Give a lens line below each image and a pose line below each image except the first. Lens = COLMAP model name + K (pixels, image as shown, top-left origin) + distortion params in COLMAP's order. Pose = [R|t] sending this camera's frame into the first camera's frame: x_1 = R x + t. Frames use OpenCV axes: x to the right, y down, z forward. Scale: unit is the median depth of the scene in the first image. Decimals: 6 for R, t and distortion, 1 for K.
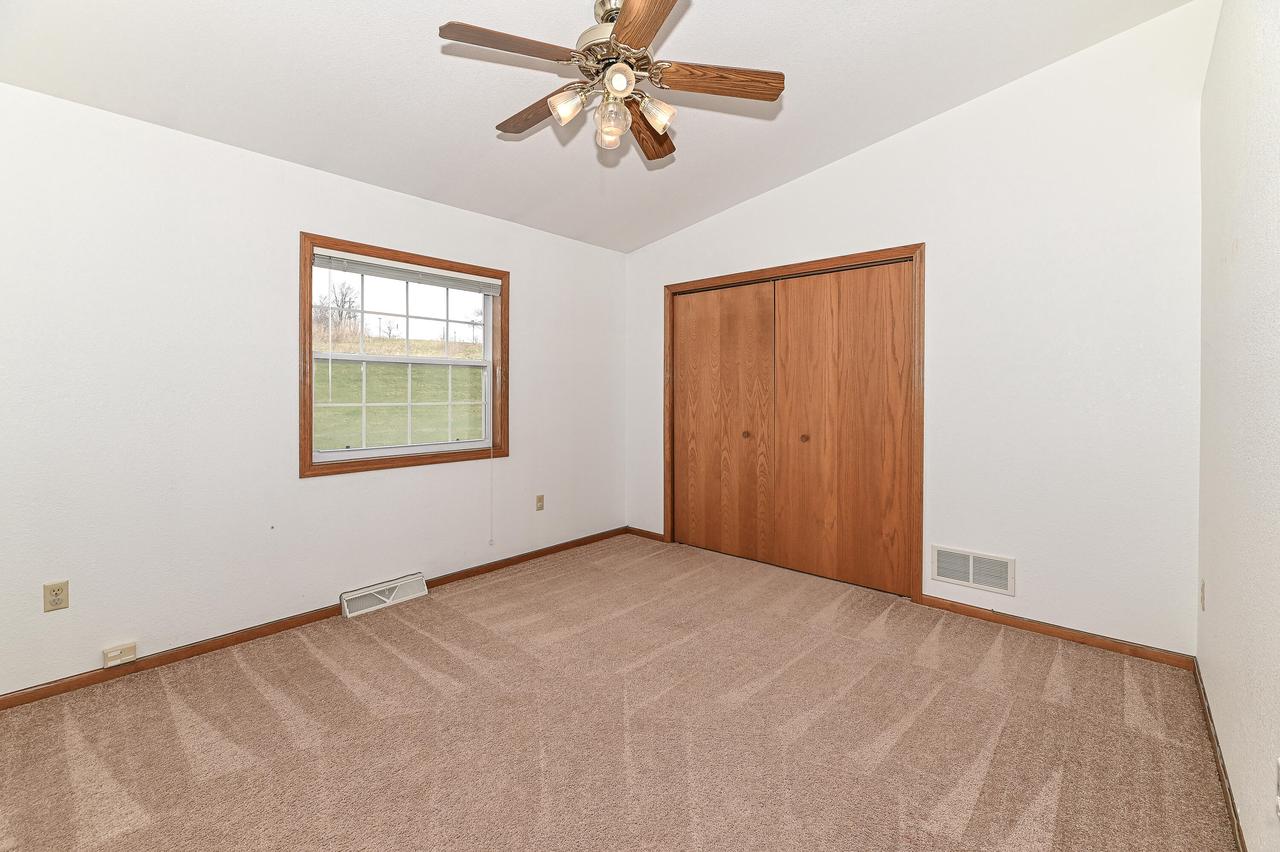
lens RADIAL K [[556.2, 0, 647.7], [0, 556.2, 394.7], [0, 0, 1]] dist [-0.005487, -0.001099]
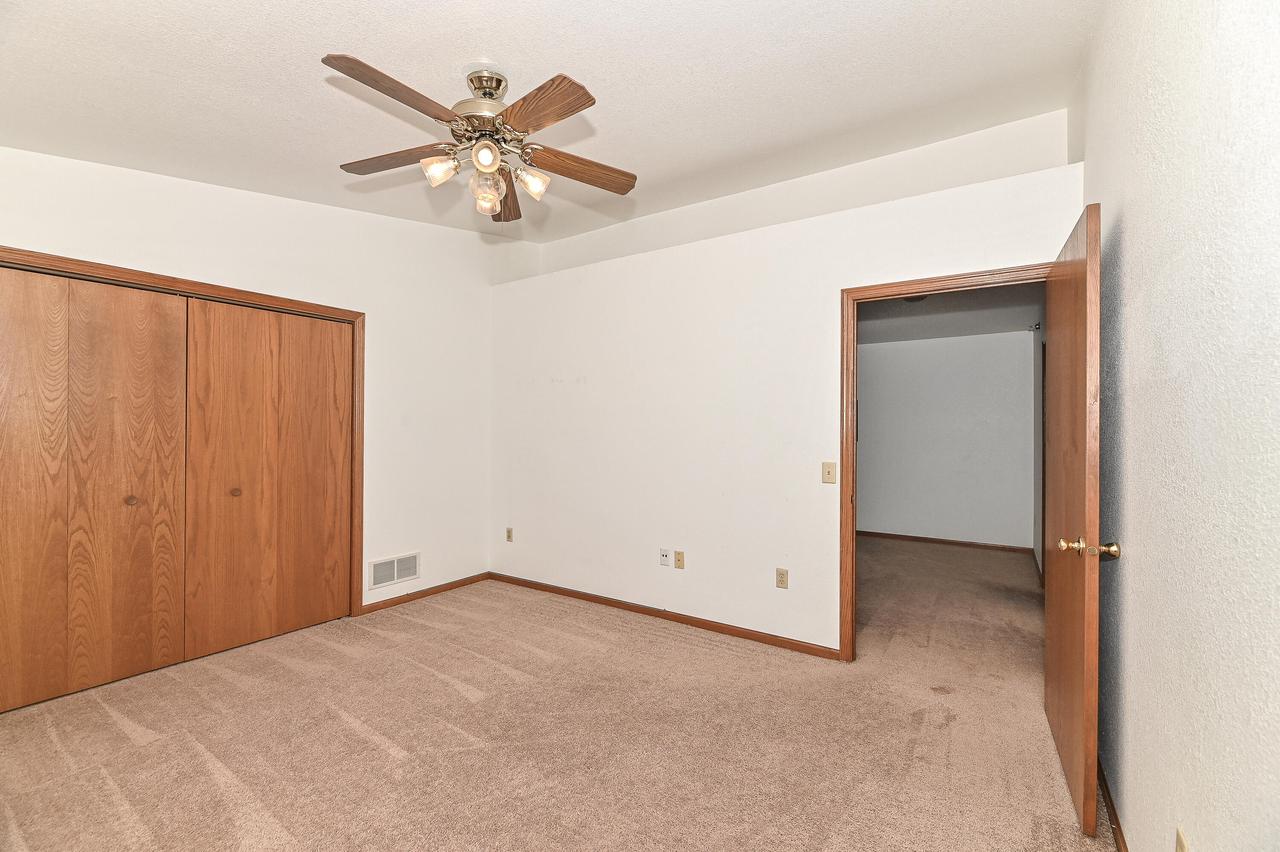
lens RADIAL K [[556.2, 0, 639.7], [0, 556.2, 426.5], [0, 0, 1]] dist [-0.005487, -0.001099]
pose [[-0.166457, 0.000137, 0.986049, -0.683714], [0.000338, 1.000000, -0.000081, -0.024035], [-0.986049, 0.000320, -0.166457, 0.531066]]
